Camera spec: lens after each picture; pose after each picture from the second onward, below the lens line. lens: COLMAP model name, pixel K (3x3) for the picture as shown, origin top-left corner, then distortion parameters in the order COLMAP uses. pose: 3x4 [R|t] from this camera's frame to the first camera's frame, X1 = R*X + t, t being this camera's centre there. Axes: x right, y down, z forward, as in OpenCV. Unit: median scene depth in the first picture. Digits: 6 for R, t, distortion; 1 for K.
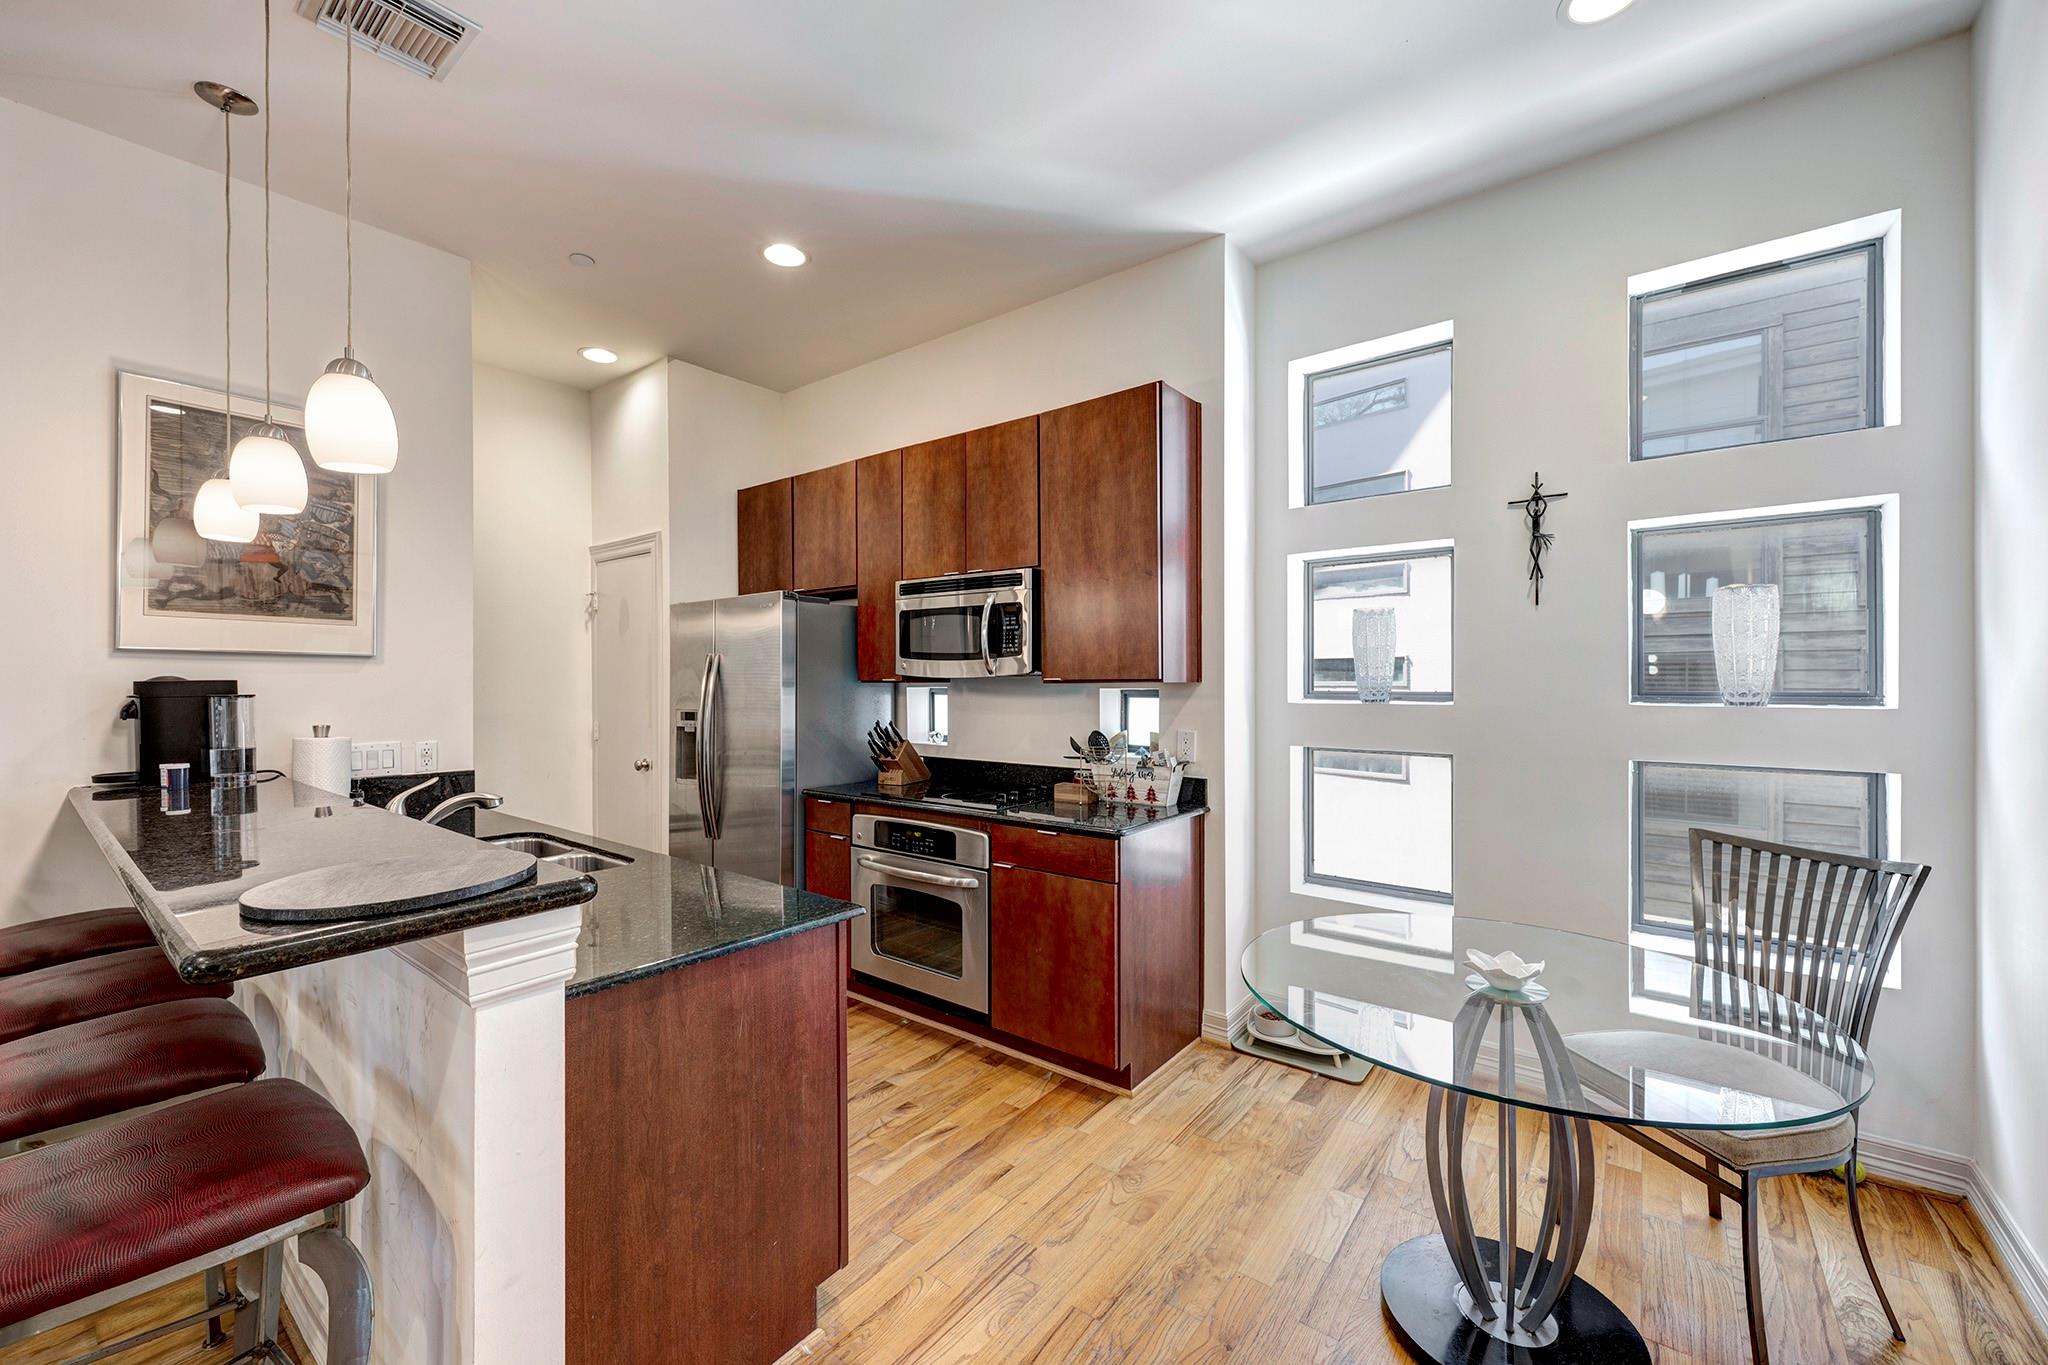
lens RADIAL K [[809.2, 0, 1029.4], [0, 809.2, 677.4], [0, 0, 1]] dist [0.007548, -0.000419]
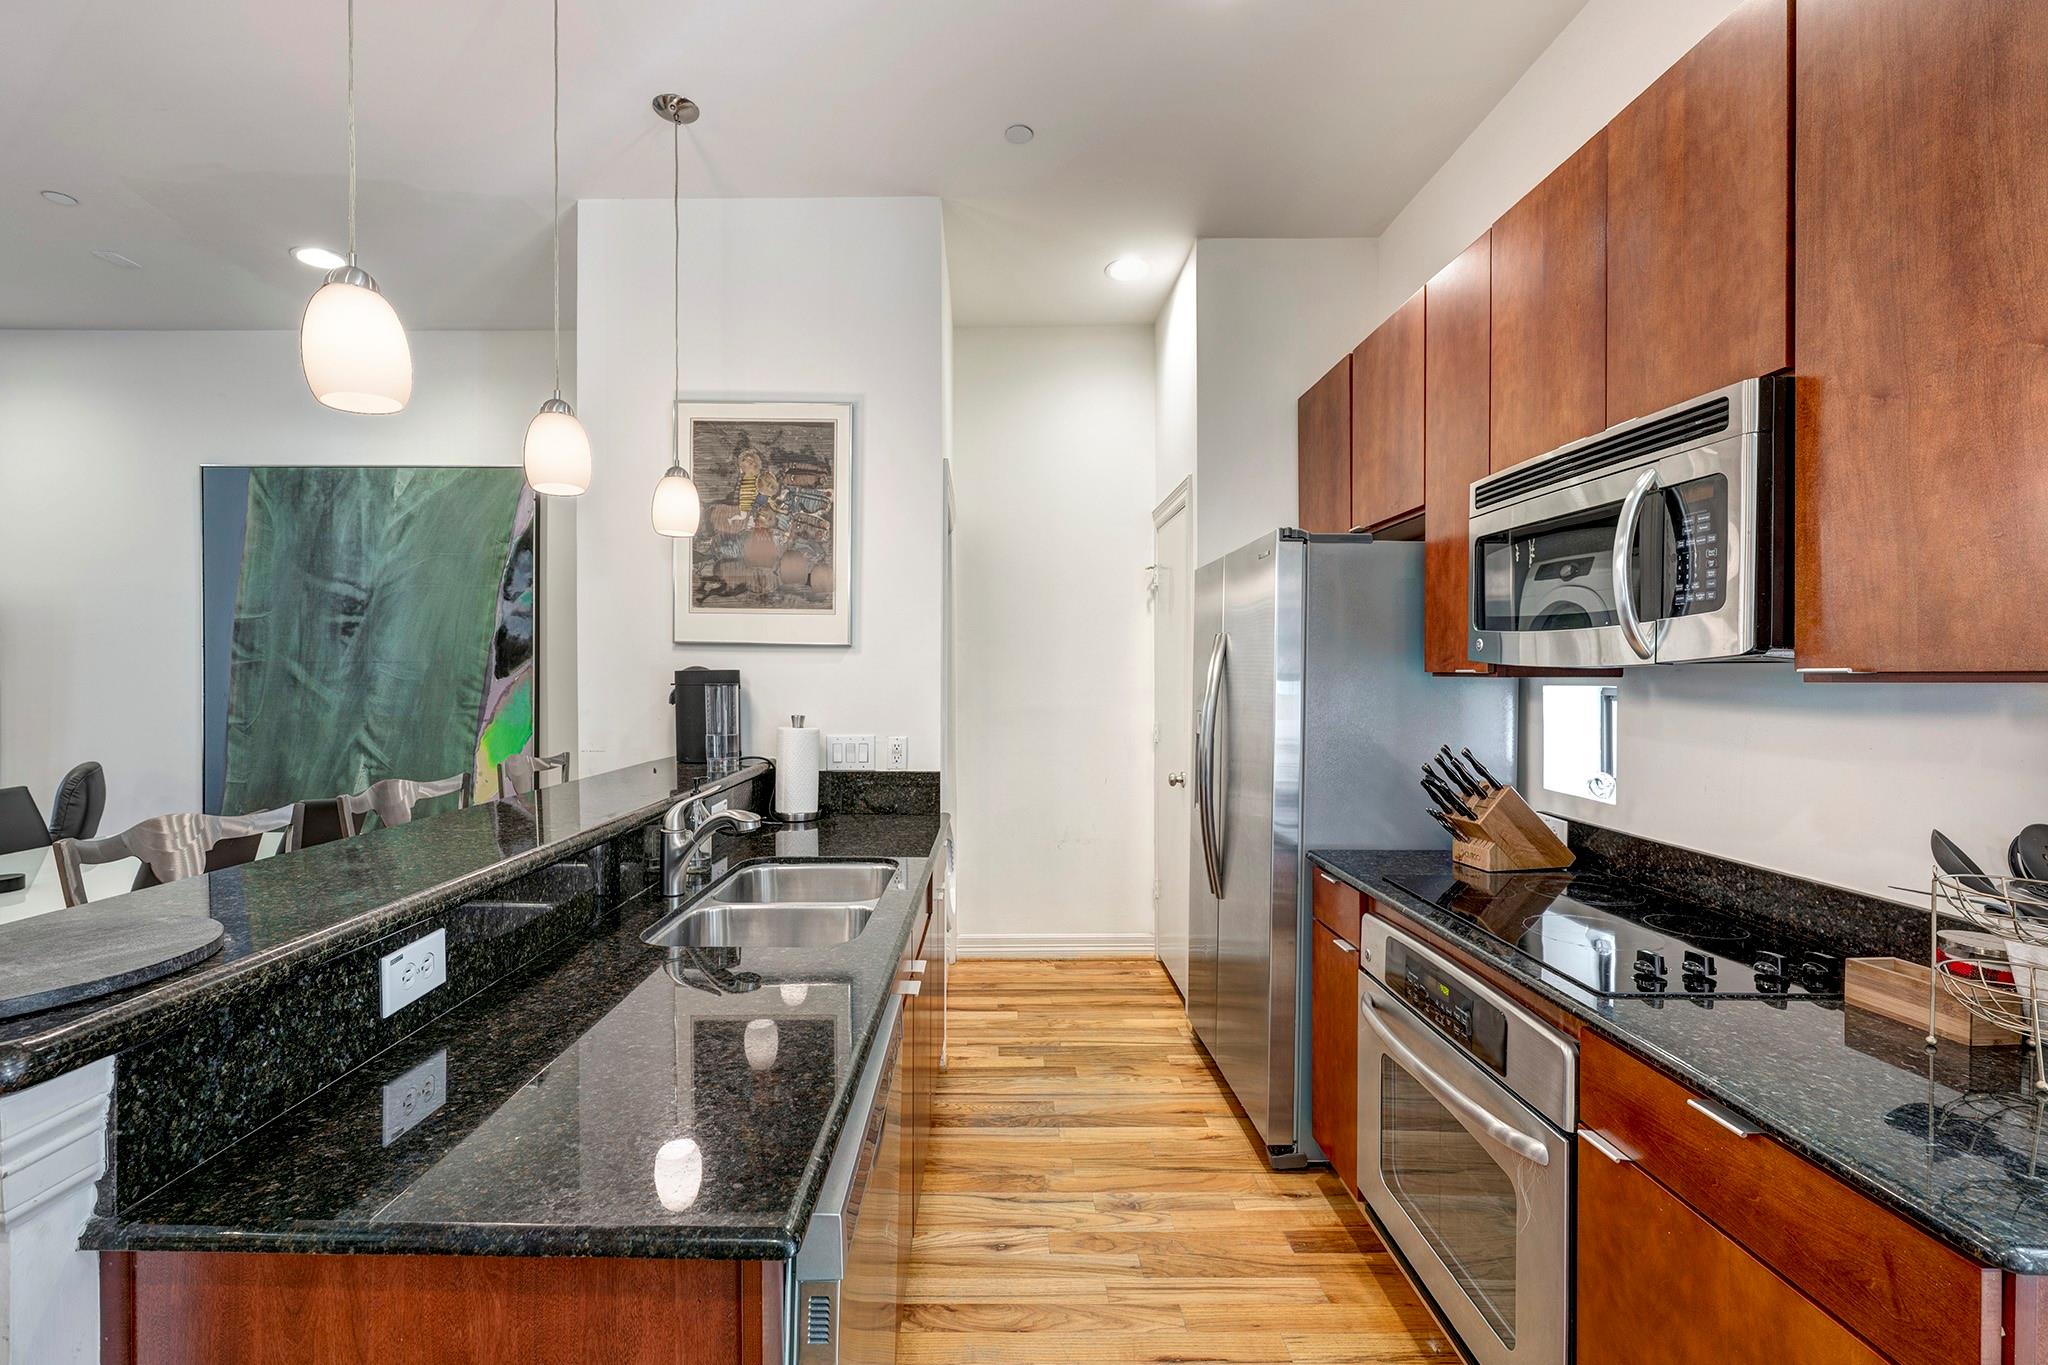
lens RADIAL K [[873.9, 0, 995.4], [0, 873.9, 681.6], [0, 0, 1]] dist [-0.003894, -0.000222]
pose [[0.608724, 0.011490, -0.793299, 0.109534], [0.000167, 0.999893, 0.014610, 0.001581], [0.793382, -0.009027, 0.608657, 0.465623]]
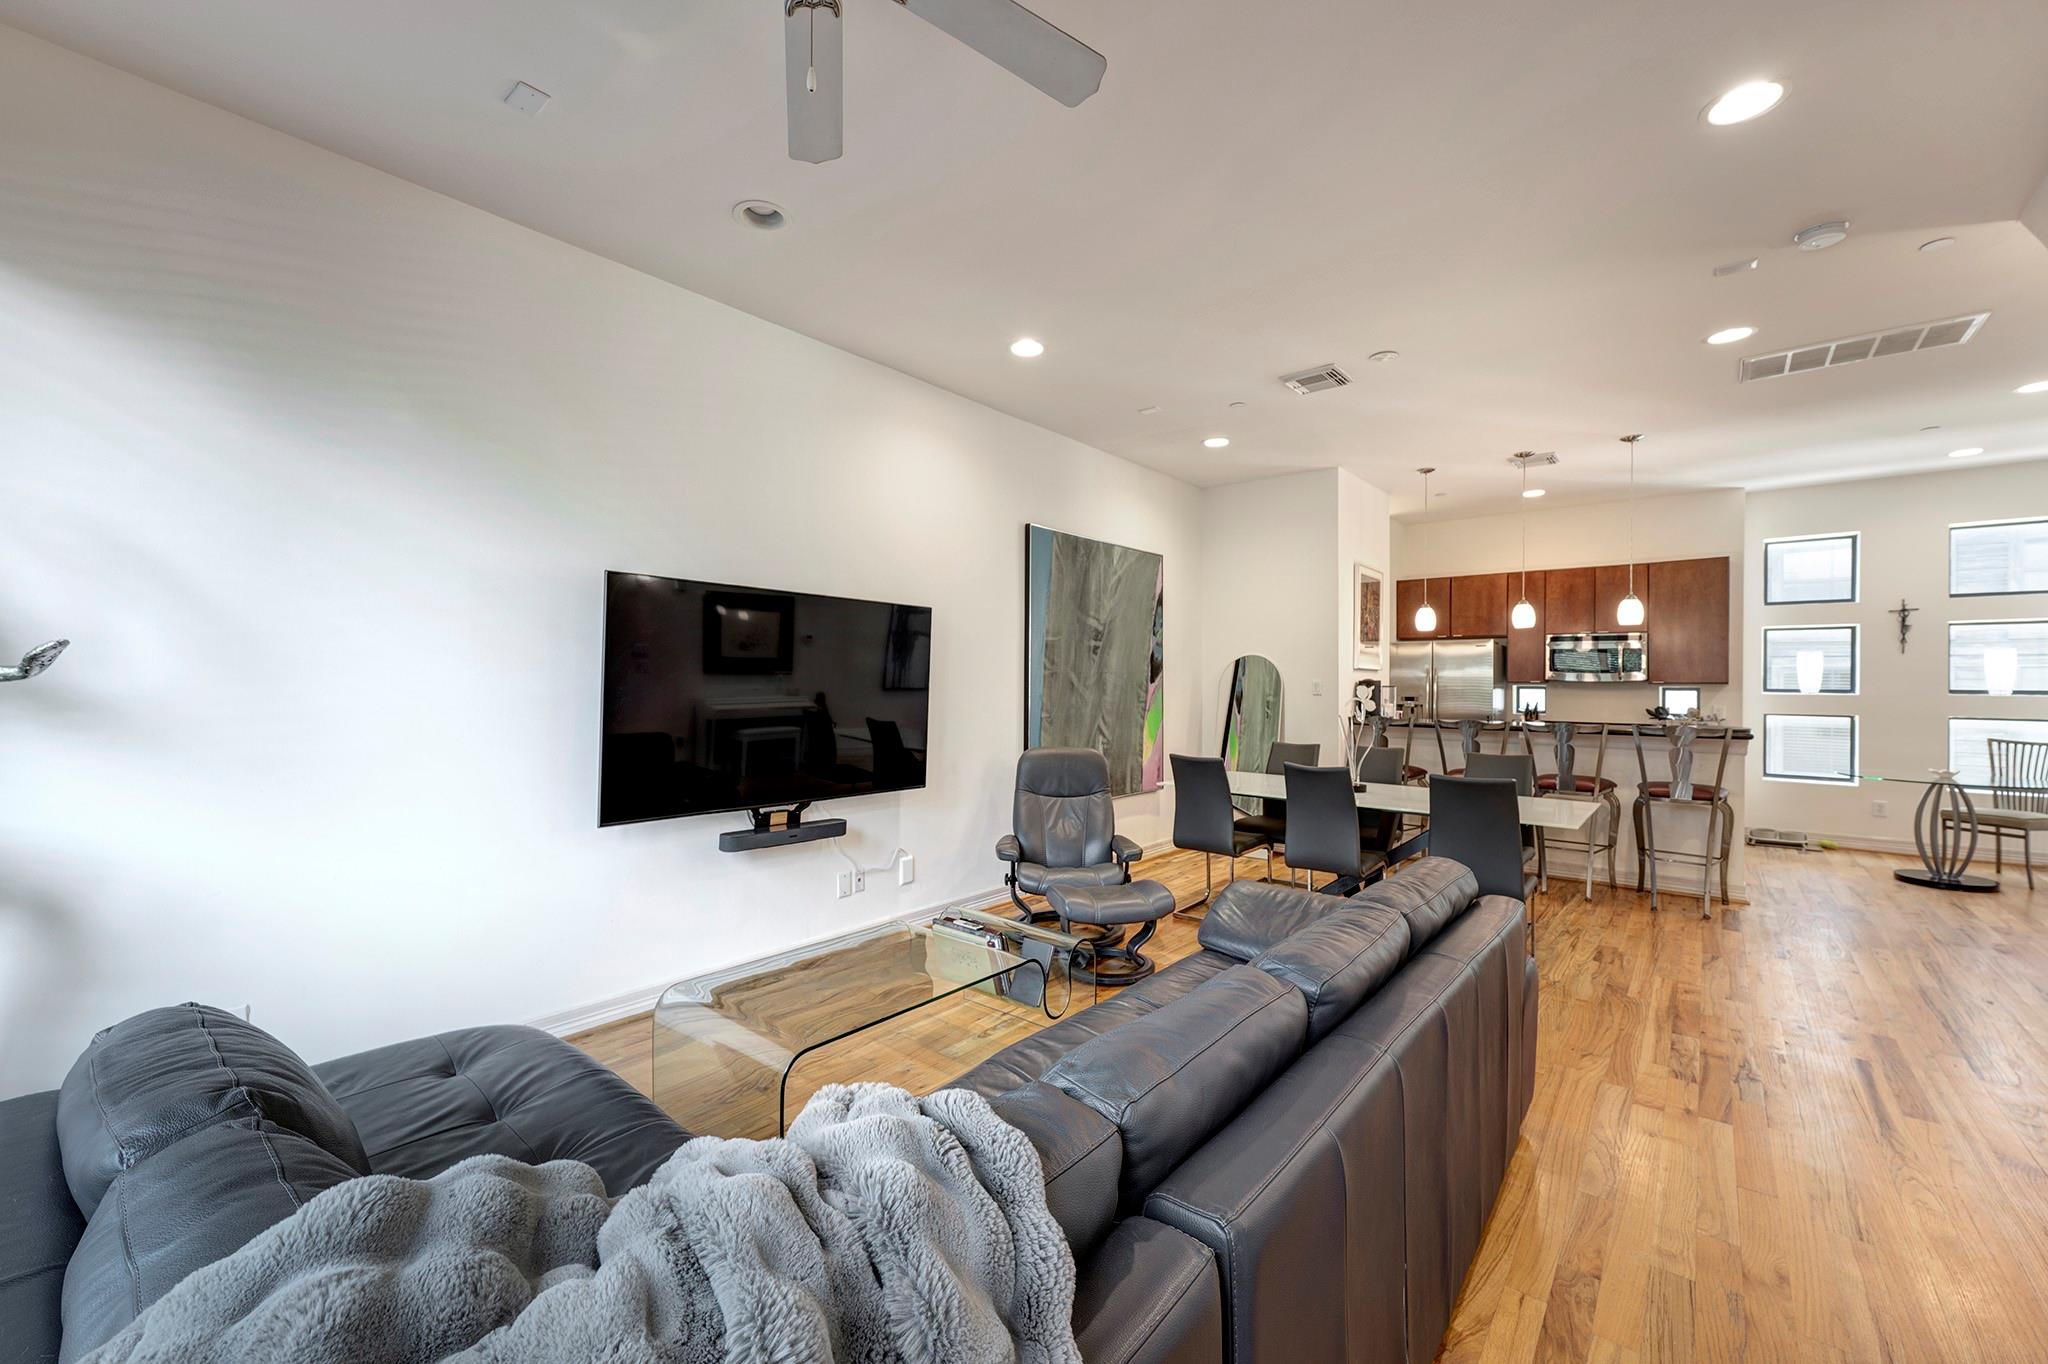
lens RADIAL K [[809.2, 0, 1027.7], [0, 809.2, 681.6], [0, 0, 1]] dist [0.007548, -0.000419]
pose [[0.999090, 0.009115, -0.041659, -1.575984], [-0.008837, 0.999937, 0.006854, -0.000370], [0.041719, -0.006480, 0.999108, -1.275061]]
